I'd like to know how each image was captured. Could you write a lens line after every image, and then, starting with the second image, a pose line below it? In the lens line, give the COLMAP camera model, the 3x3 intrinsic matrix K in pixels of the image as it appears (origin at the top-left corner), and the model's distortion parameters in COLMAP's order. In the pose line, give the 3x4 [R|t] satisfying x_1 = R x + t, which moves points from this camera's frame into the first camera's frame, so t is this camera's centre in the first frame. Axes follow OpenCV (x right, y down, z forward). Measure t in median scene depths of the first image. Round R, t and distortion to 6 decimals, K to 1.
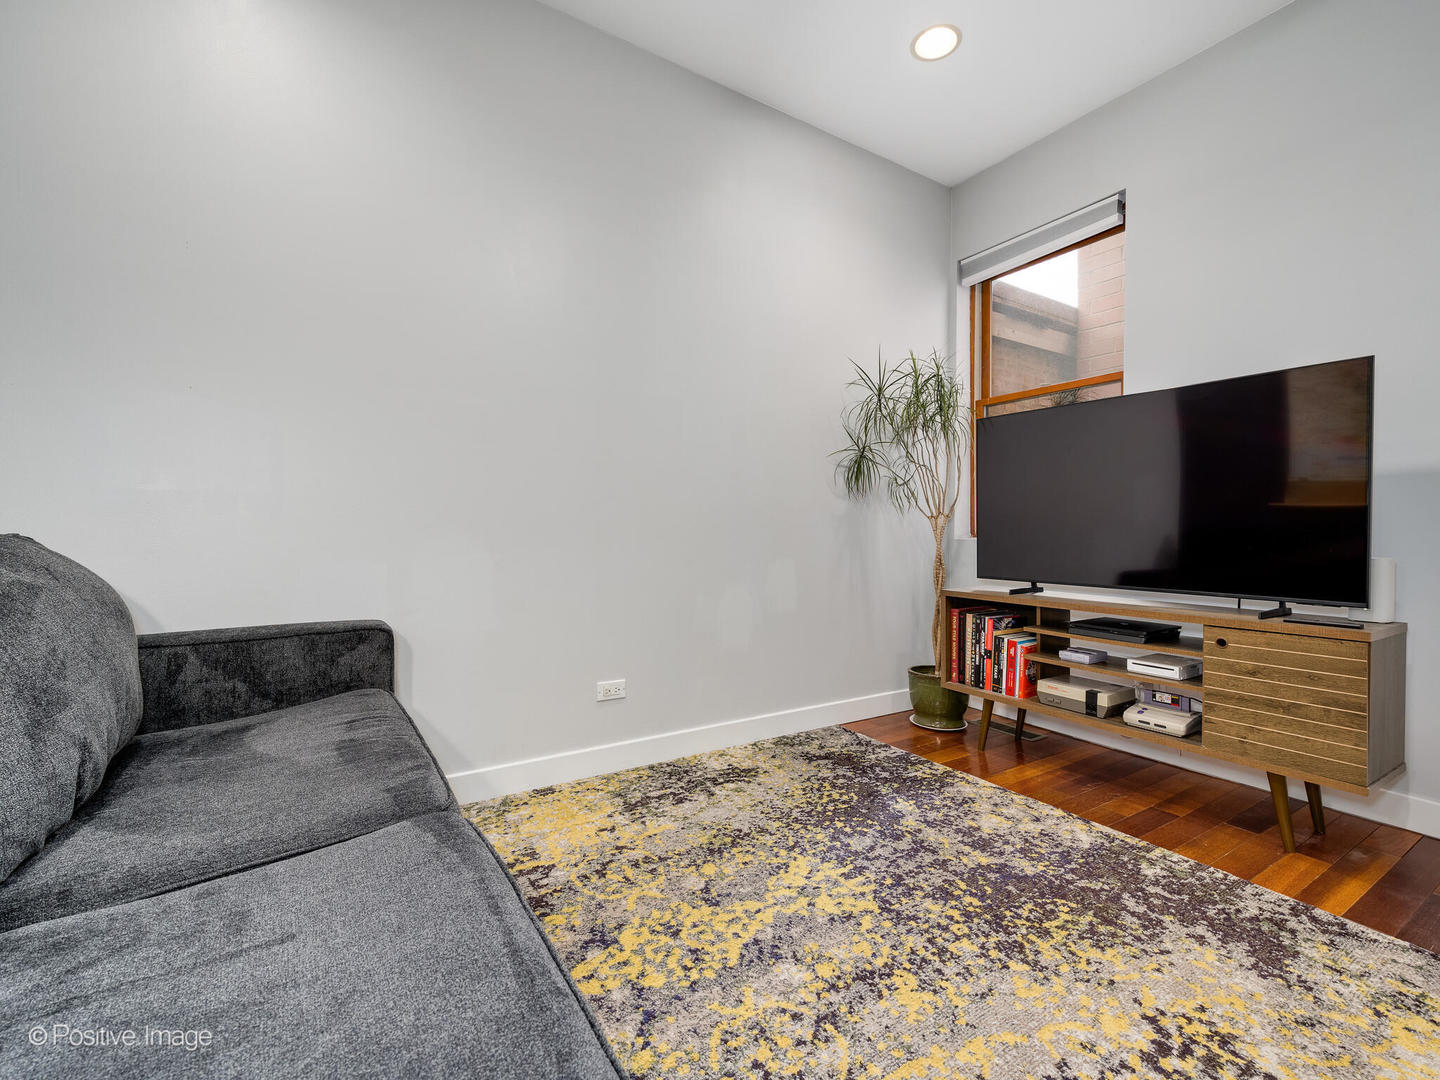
lens RADIAL K [[640.2, 0, 720.3], [0, 640.2, 548.3], [0, 0, 1]] dist [0.012317, -0.000954]
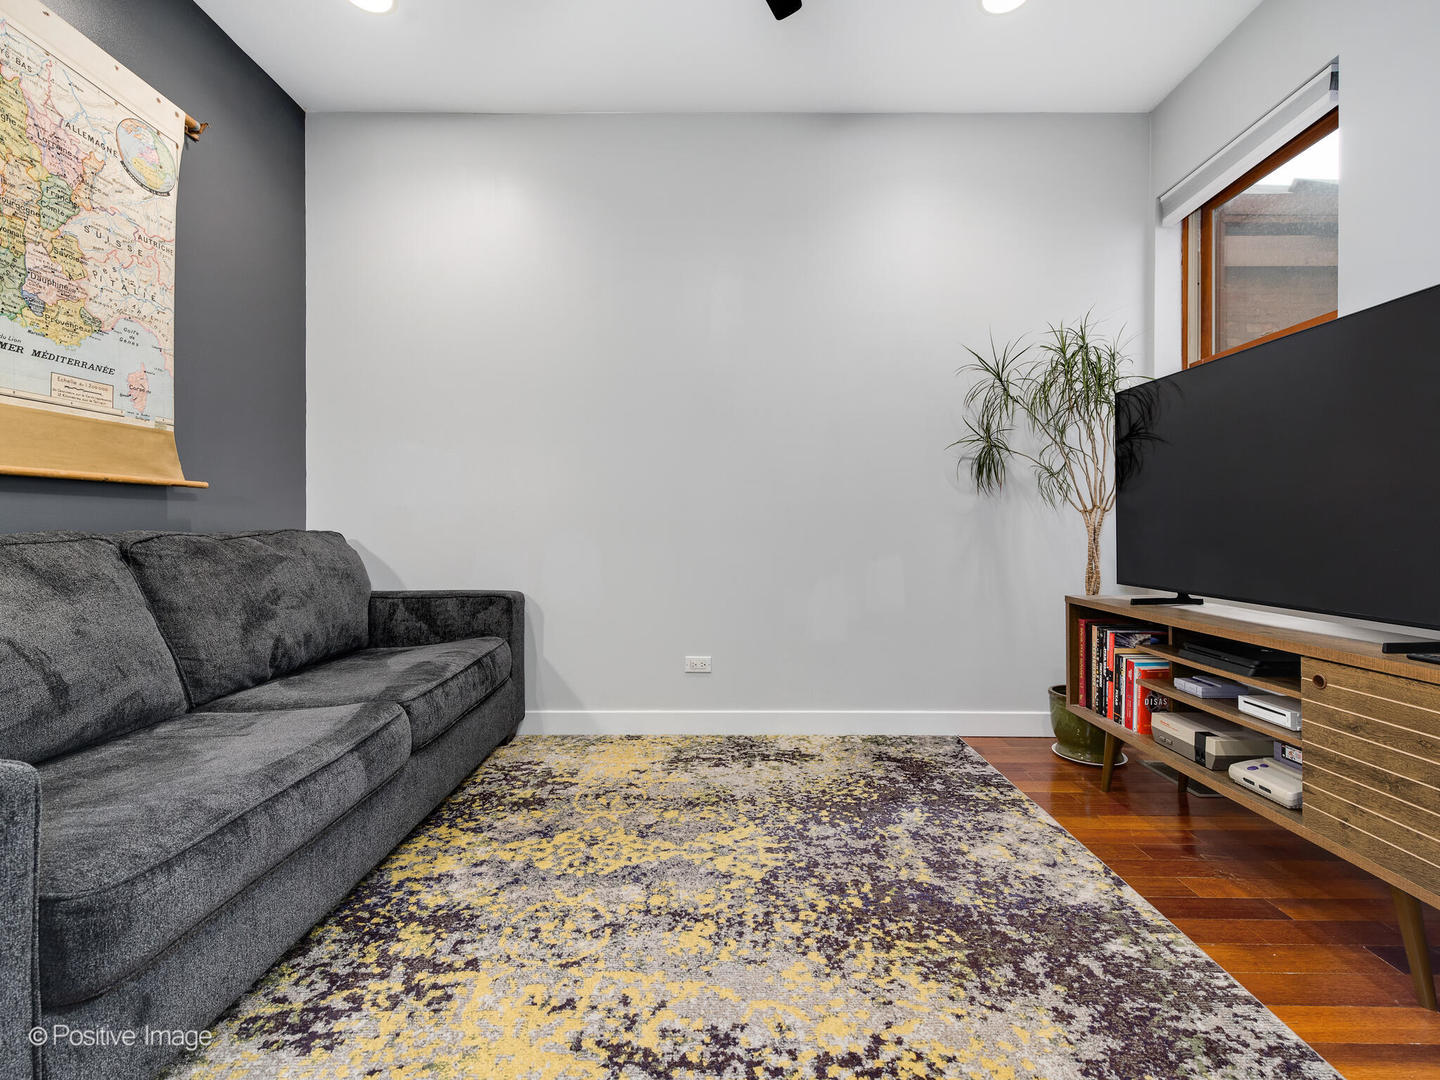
lens RADIAL K [[635.2, 0, 724.2], [0, 635.2, 533.7], [0, 0, 1]] dist [0.010059, -0.000930]
pose [[0.845743, 0.000145, -0.533590, 0.649165], [-0.011775, 0.999762, -0.018392, 0.004162], [0.533460, 0.021838, 0.845543, 0.048347]]
